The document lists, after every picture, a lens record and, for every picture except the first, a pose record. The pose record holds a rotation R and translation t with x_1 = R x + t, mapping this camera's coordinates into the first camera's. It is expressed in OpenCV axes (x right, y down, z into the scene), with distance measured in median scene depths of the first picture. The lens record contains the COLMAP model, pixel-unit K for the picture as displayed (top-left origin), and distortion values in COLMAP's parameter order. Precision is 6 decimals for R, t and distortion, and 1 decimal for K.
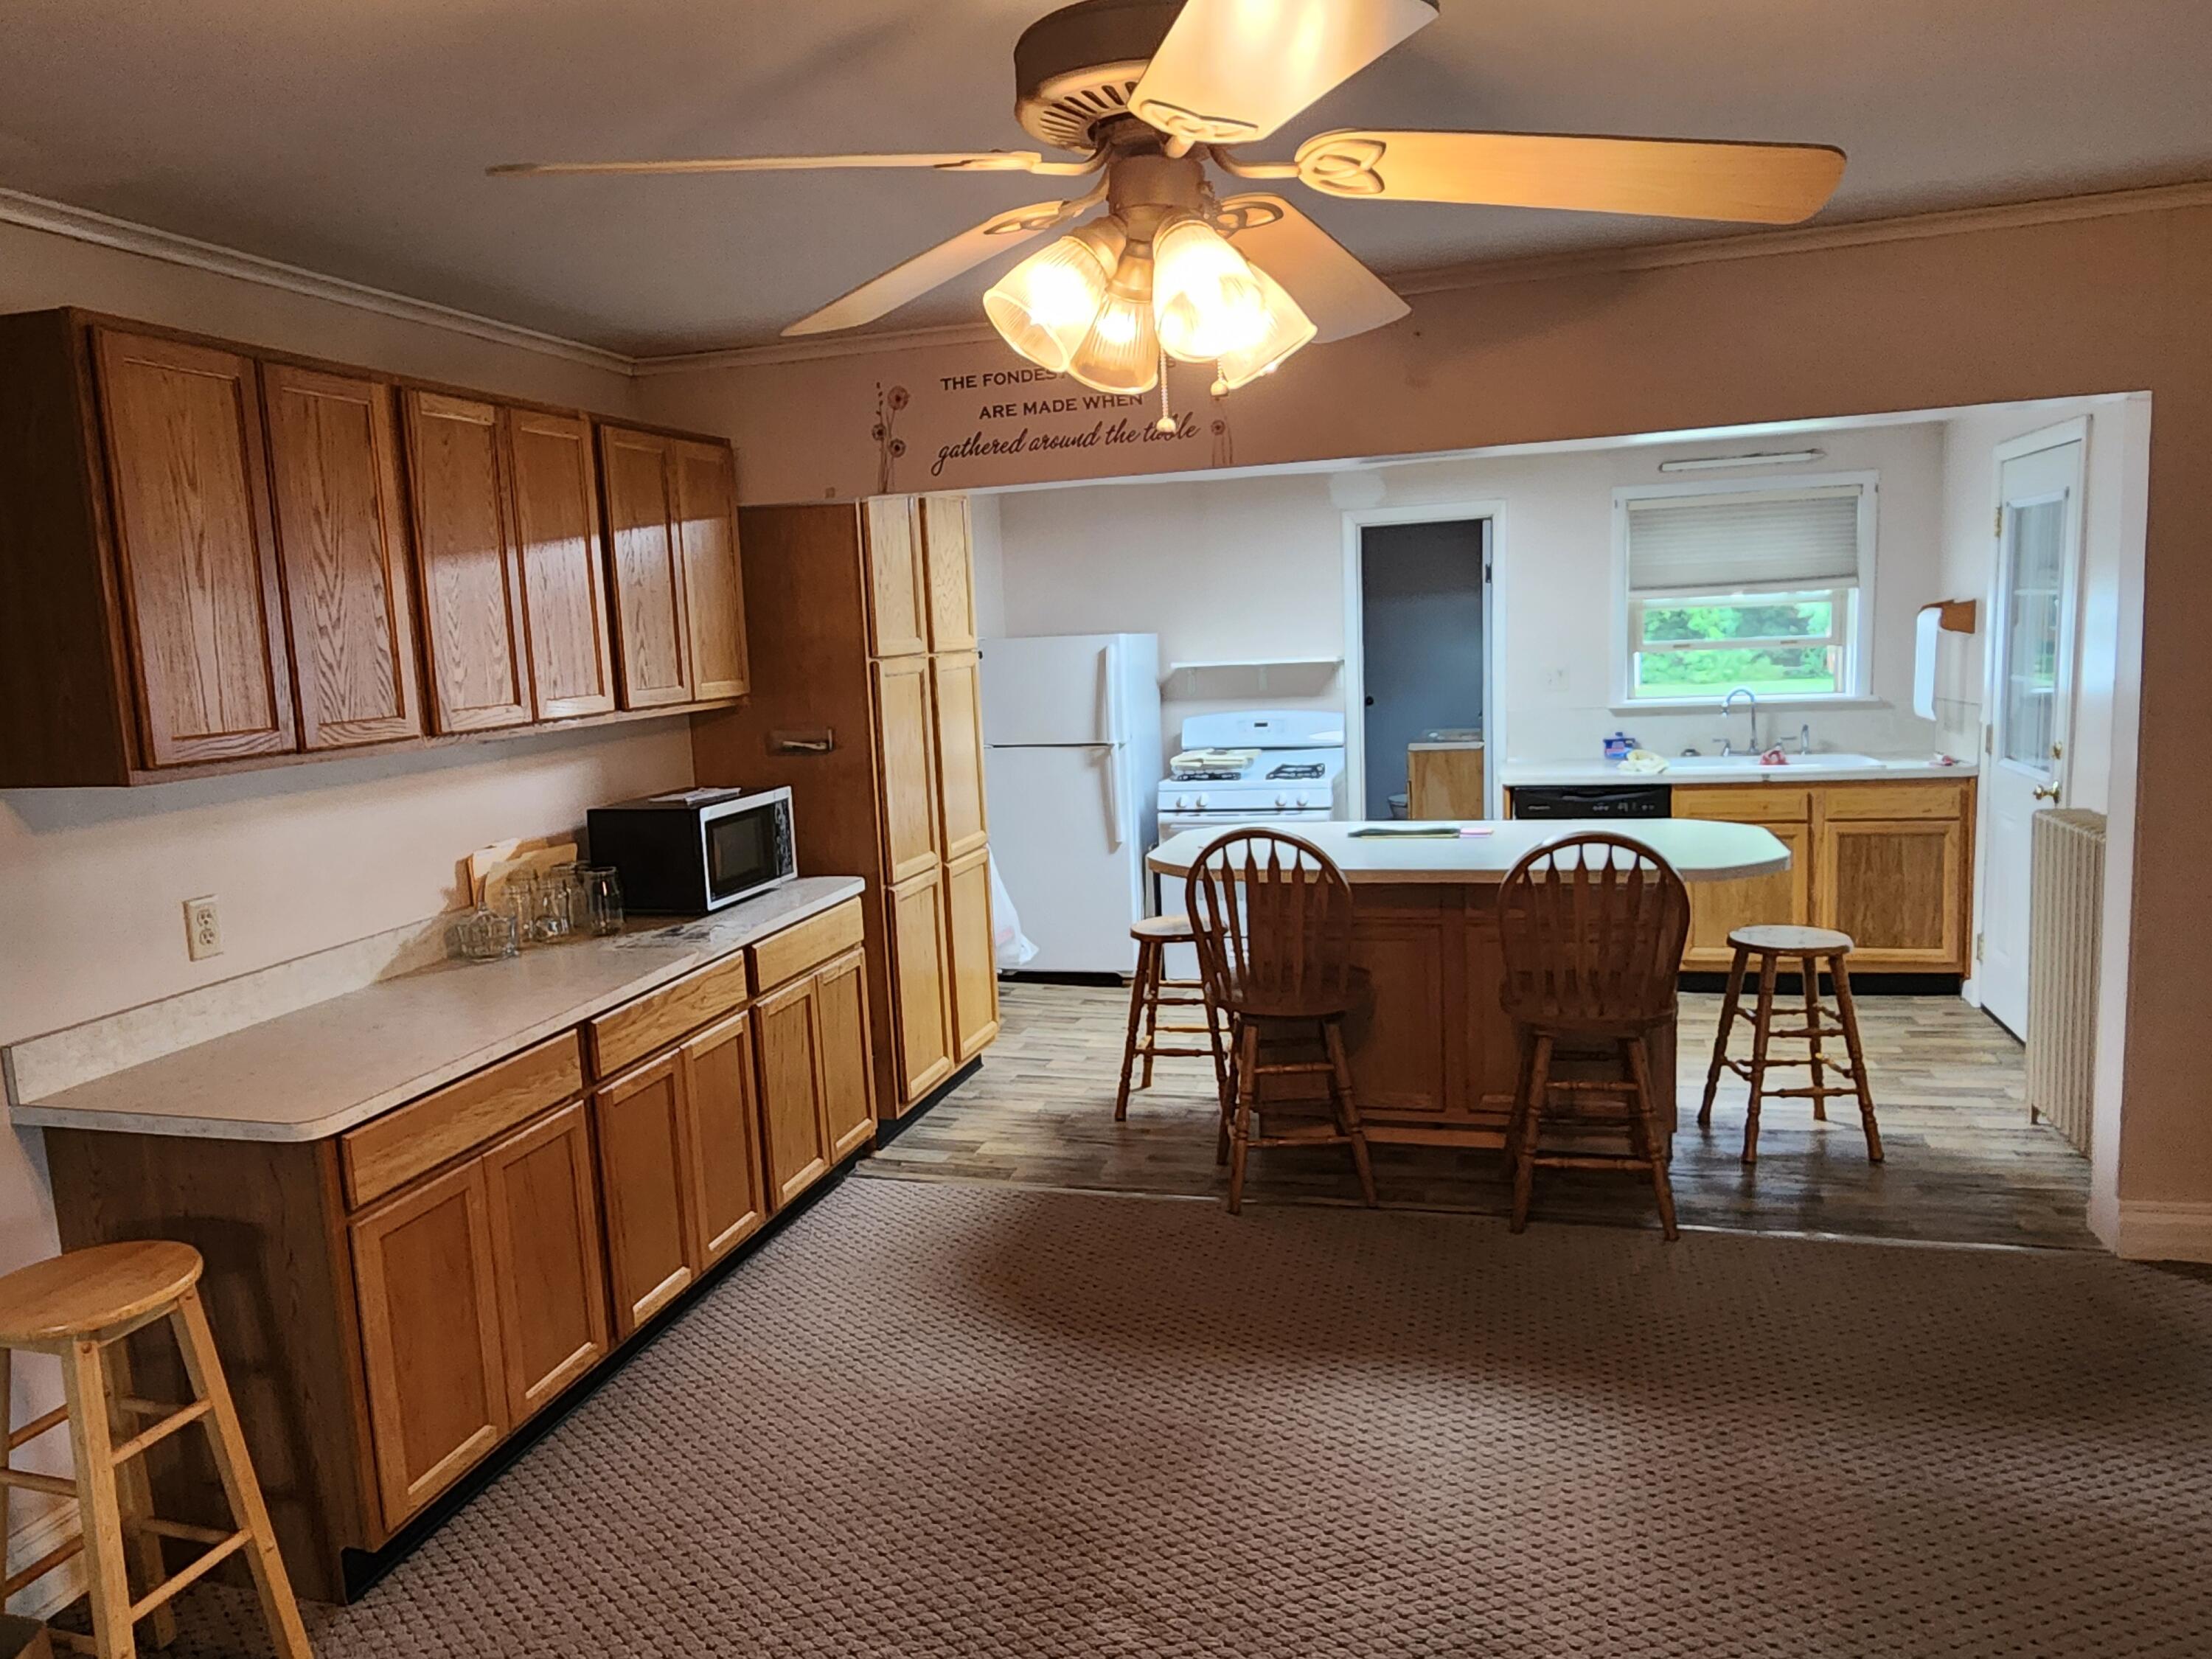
lens RADIAL K [[1478.9, 0, 1100.5], [0, 1478.9, 833.6], [0, 0, 1]] dist [0.002629, -0.001820]
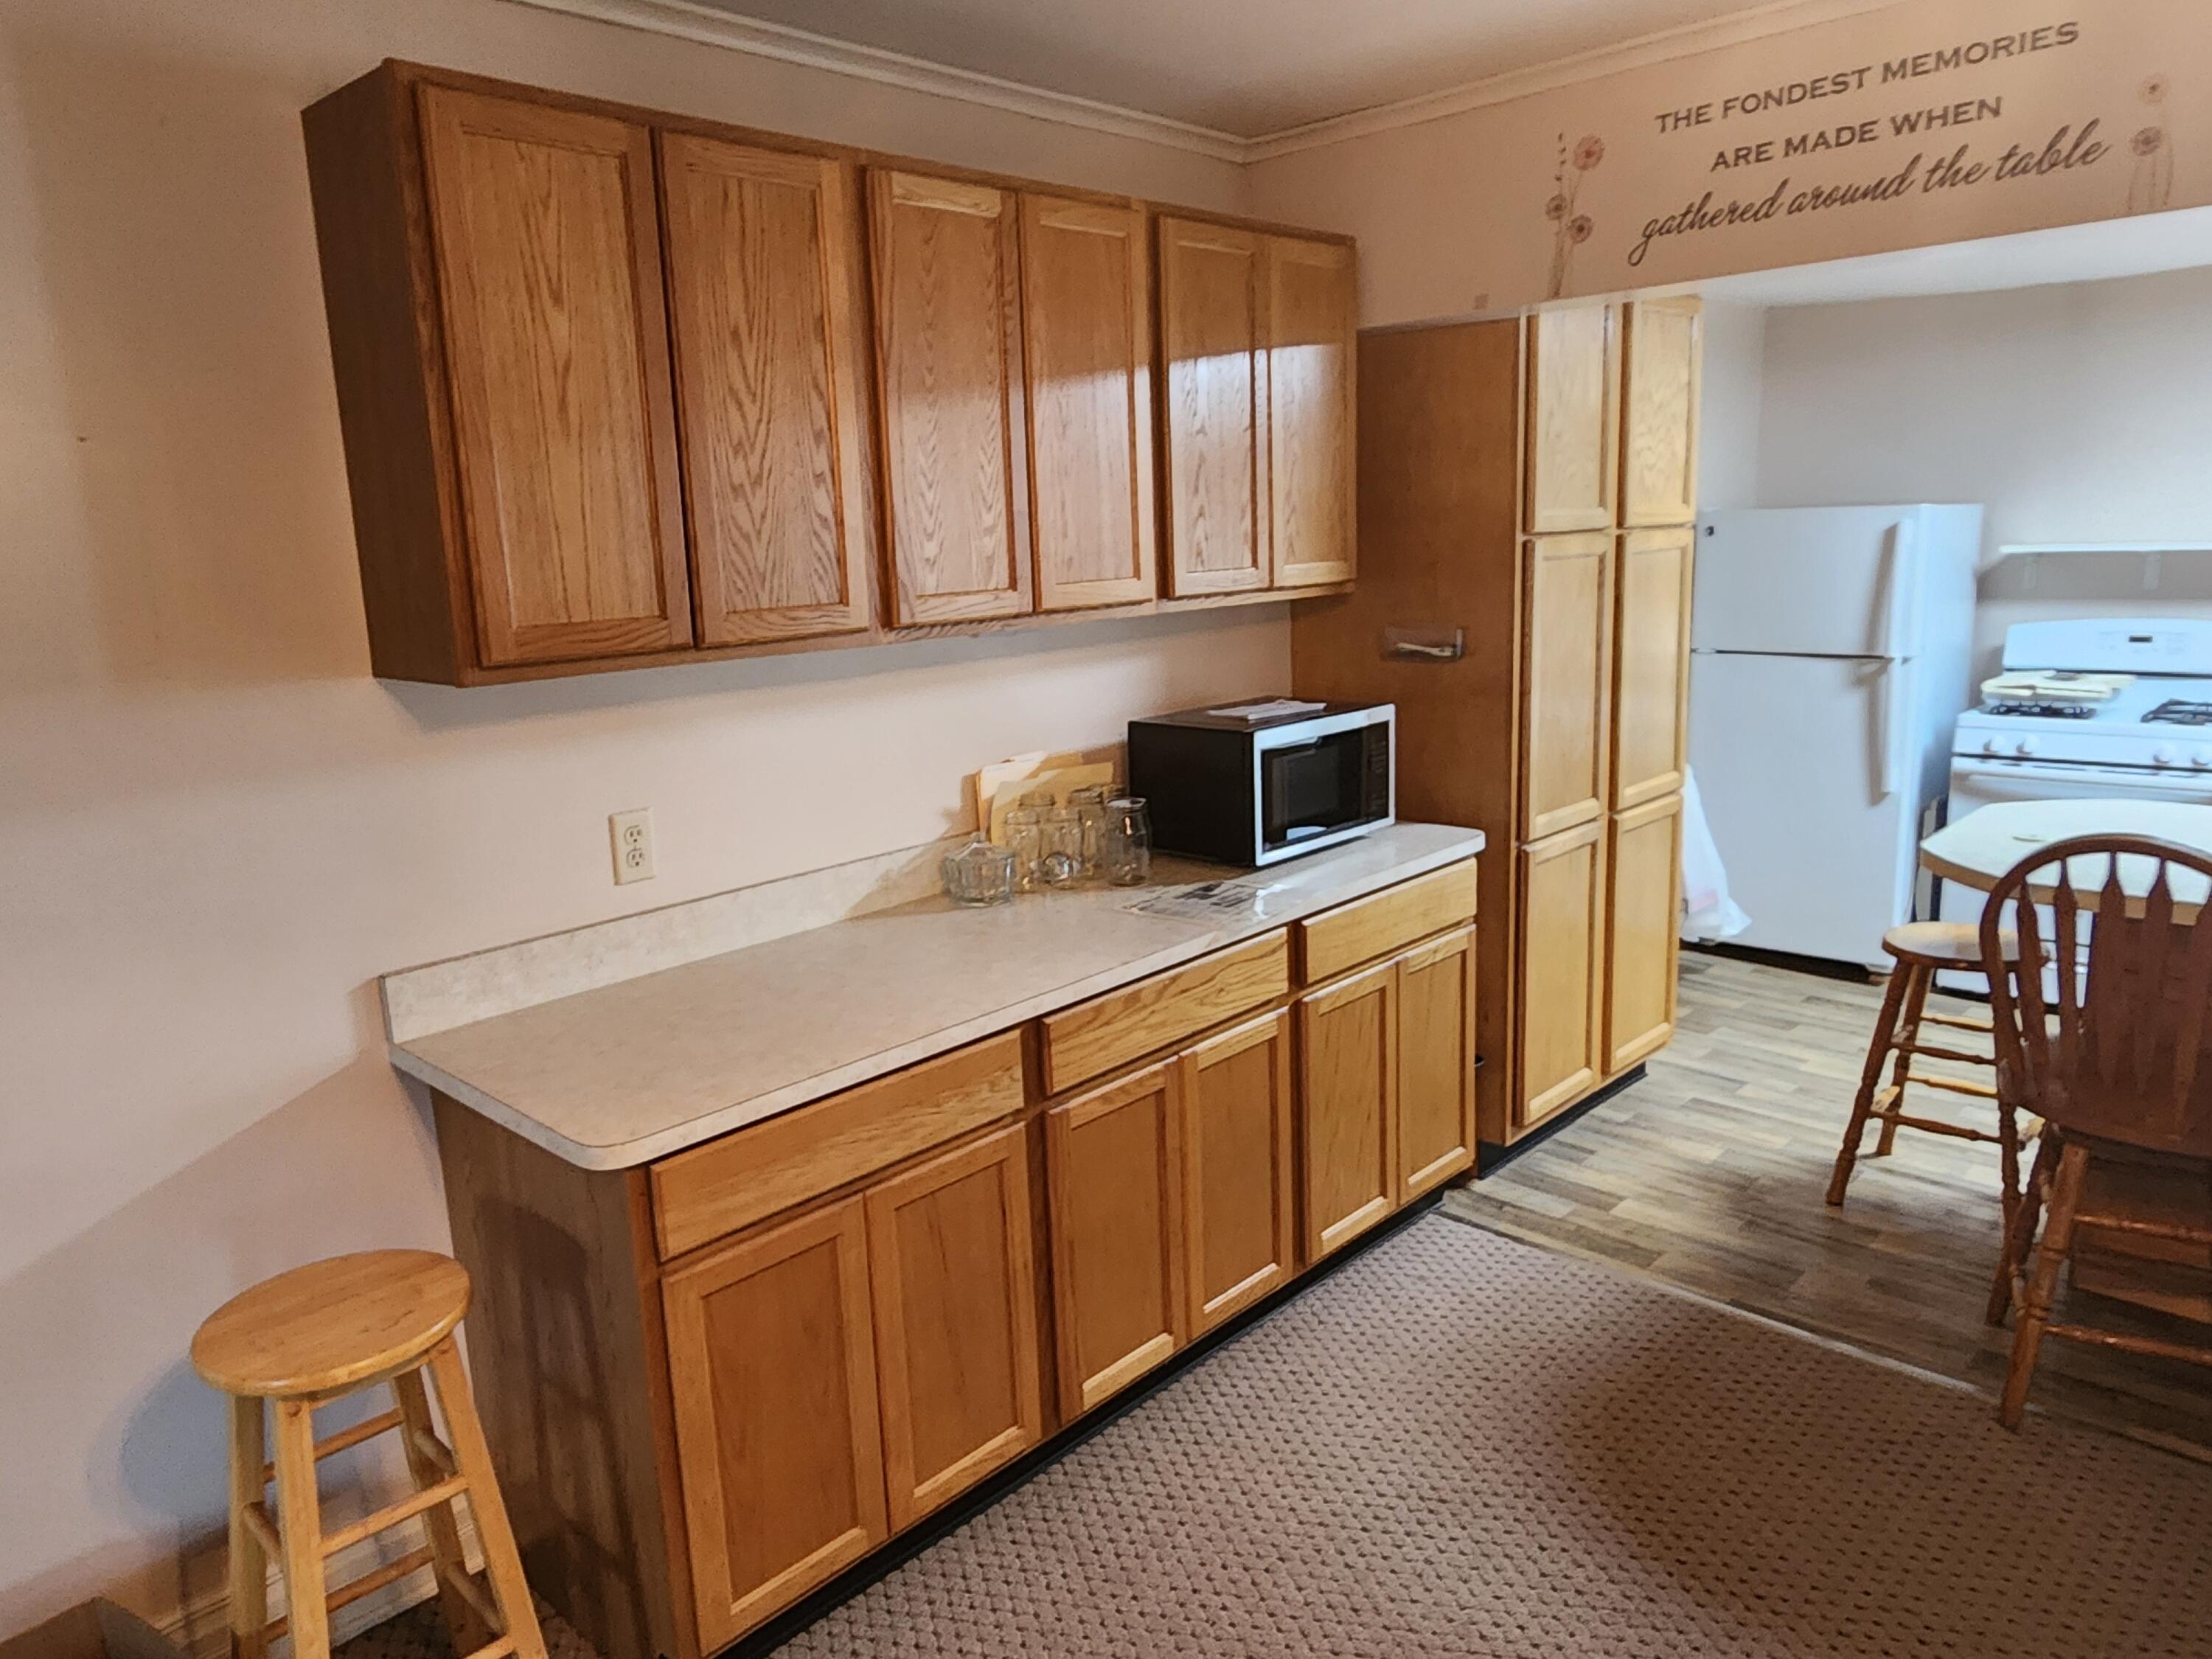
lens RADIAL K [[1478.9, 0, 1096.0], [0, 1478.9, 819.3], [0, 0, 1]] dist [0.002629, -0.001820]
pose [[0.881106, 0.104877, -0.461142, 0.011445], [-0.069171, 0.993193, 0.093715, -0.036138], [0.467832, -0.050676, 0.882363, 0.275477]]
